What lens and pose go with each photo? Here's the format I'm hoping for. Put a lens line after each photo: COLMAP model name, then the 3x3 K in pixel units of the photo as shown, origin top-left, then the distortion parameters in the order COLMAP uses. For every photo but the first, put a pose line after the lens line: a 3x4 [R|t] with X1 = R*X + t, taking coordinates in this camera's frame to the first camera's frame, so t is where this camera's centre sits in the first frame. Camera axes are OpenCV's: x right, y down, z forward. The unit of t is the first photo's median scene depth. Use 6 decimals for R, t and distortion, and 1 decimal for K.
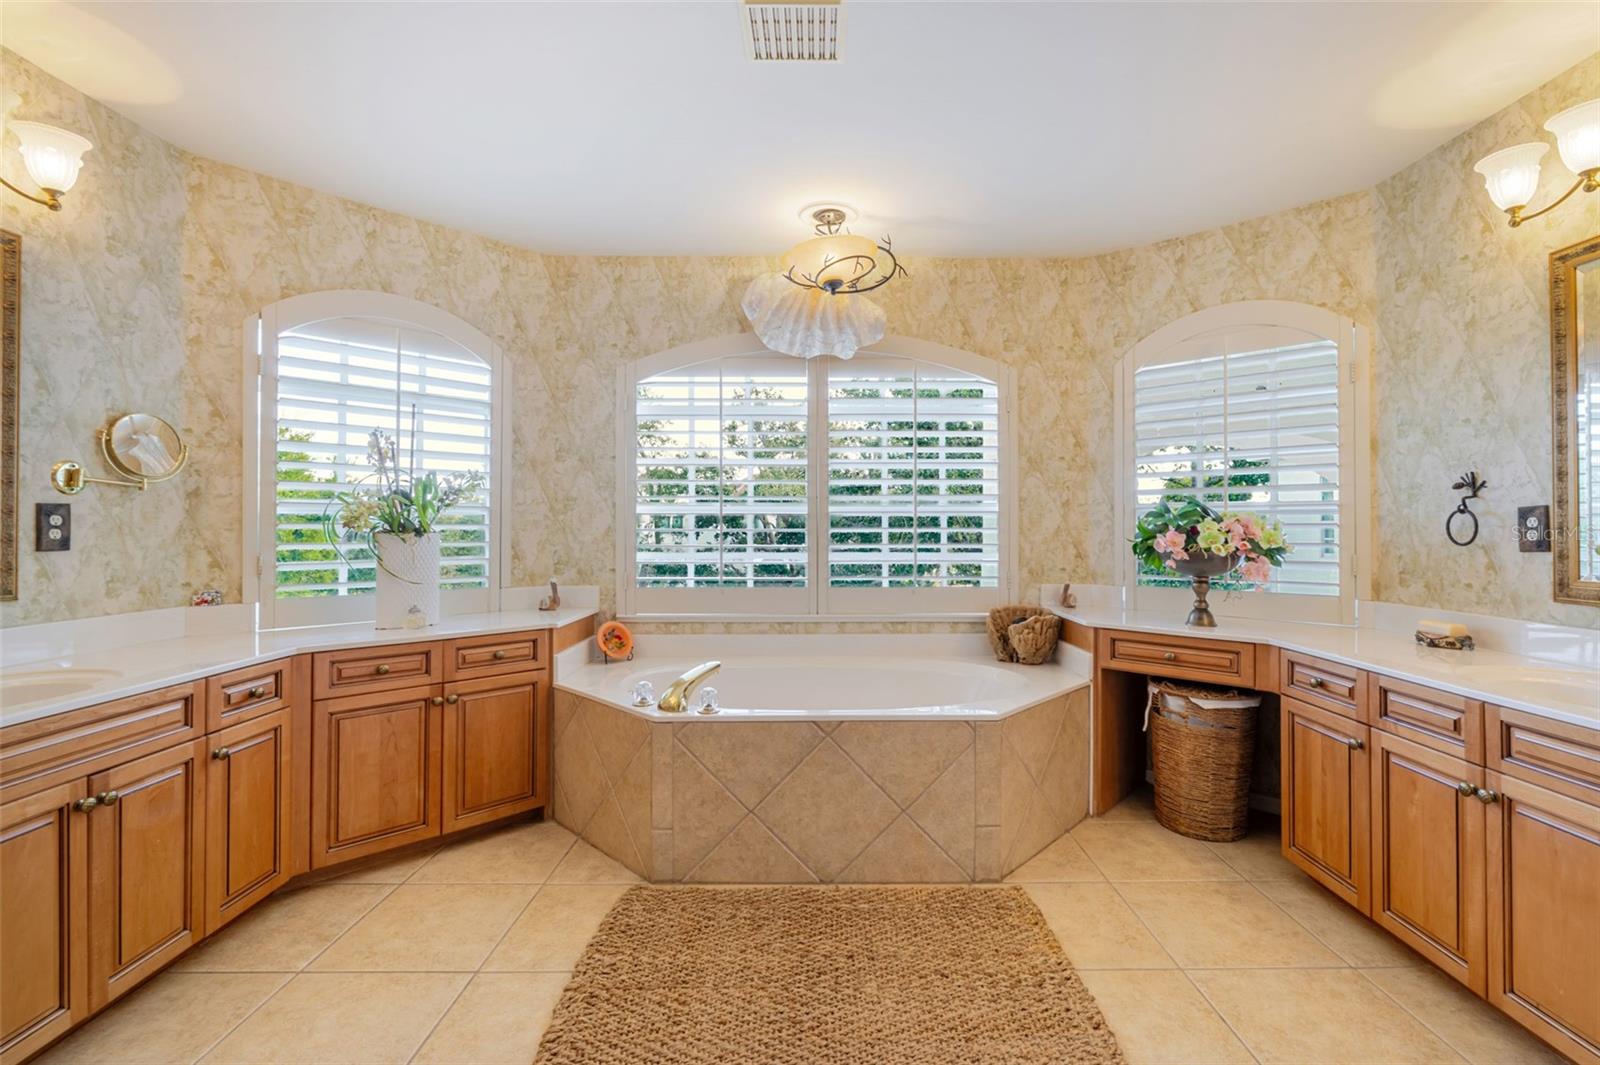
lens RADIAL K [[718.6, 0, 841.0], [0, 718.6, 511.3], [0, 0, 1]] dist [0.001495, -0.000530]
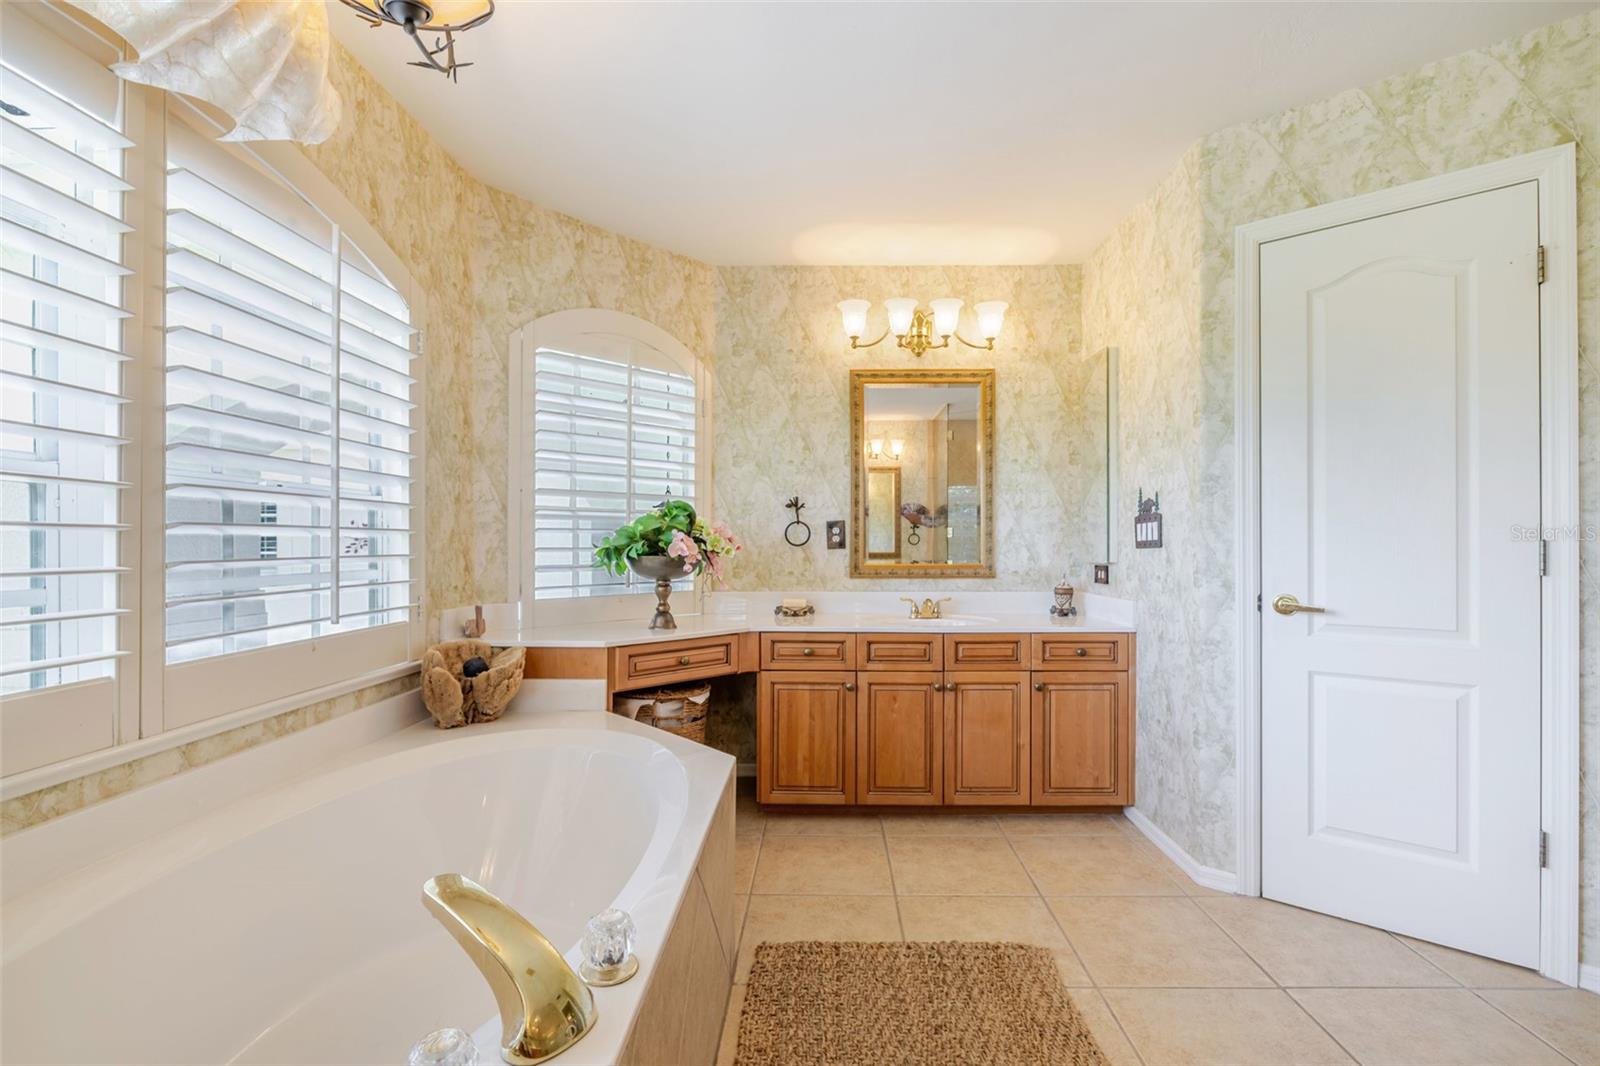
lens RADIAL K [[718.6, 0, 807.8], [0, 718.6, 537.0], [0, 0, 1]] dist [0.001495, -0.000530]
pose [[0.047544, 0.005918, 0.998852, -0.596689], [-0.023955, 0.999702, -0.004783, 0.034521], [-0.998582, -0.023700, 0.047672, 0.882855]]
